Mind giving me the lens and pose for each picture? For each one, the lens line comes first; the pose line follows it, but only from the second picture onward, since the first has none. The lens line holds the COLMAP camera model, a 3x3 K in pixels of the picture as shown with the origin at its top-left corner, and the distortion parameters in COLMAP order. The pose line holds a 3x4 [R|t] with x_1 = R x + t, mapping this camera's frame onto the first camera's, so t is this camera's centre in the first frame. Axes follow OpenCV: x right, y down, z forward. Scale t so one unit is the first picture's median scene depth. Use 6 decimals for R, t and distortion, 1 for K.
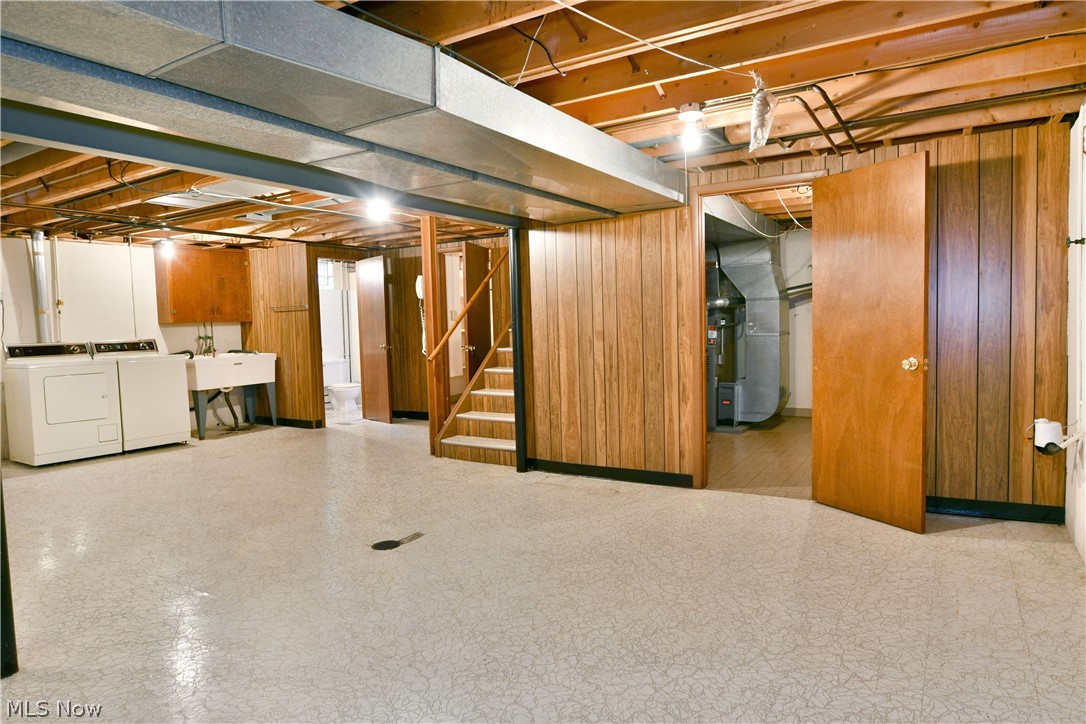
lens RADIAL K [[665.2, 0, 543.5], [0, 665.2, 369.9], [0, 0, 1]] dist [-0.007263, -0.004958]
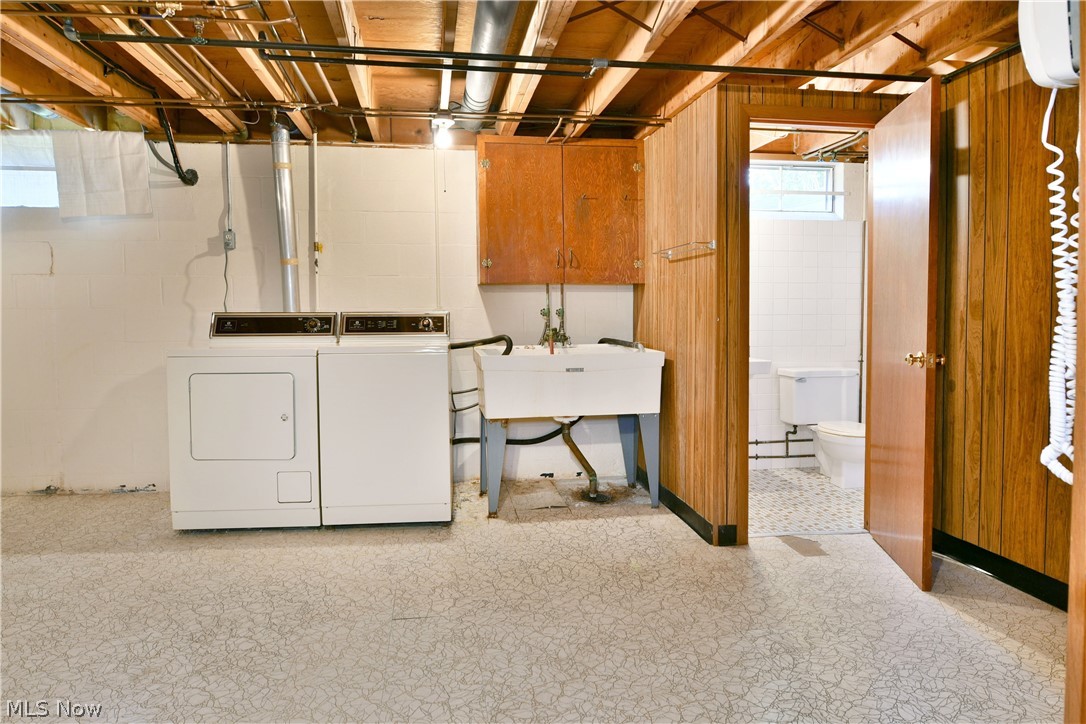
lens RADIAL K [[665.2, 0, 531.9], [0, 665.2, 331.0], [0, 0, 1]] dist [-0.007263, -0.004958]
pose [[0.646670, 0.055905, -0.760719, -0.138653], [-0.071236, 0.997378, 0.012741, -0.047587], [0.759436, 0.045951, 0.648957, 0.779987]]
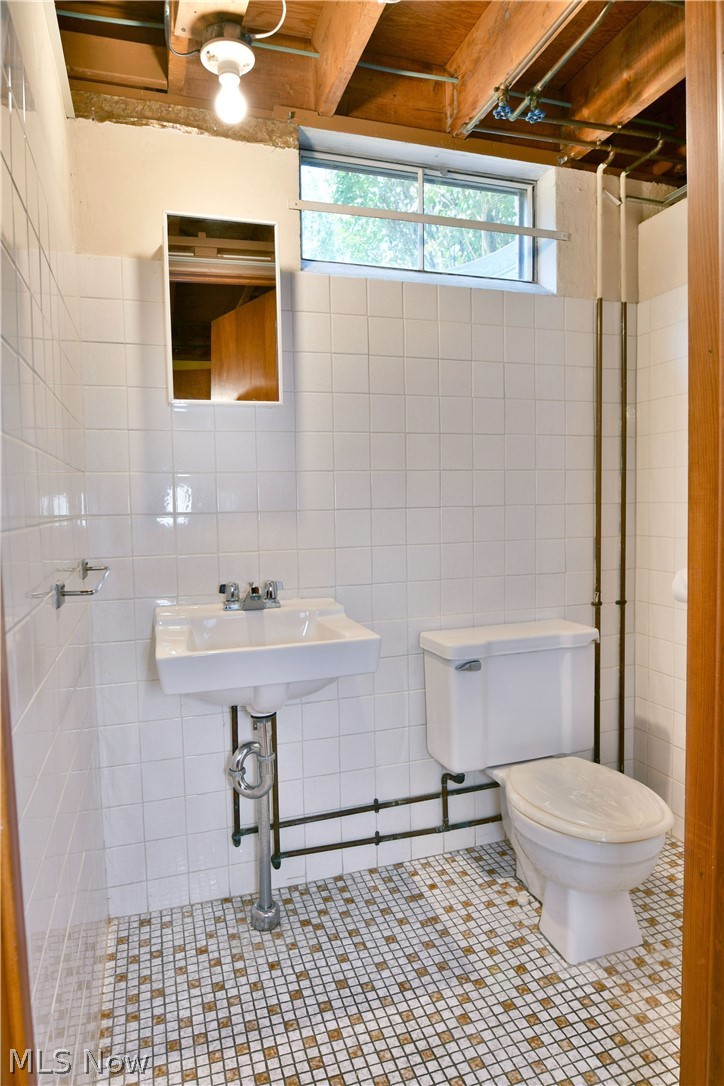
lens RADIAL K [[665.2, 0, 362.2], [0, 665.2, 539.2], [0, 0, 1]] dist [-0.007263, -0.004958]
pose [[0.770298, 0.055666, -0.635250, -0.332738], [-0.050436, 0.998380, 0.026328, -0.066721], [0.635687, 0.011759, 0.771858, 1.183828]]
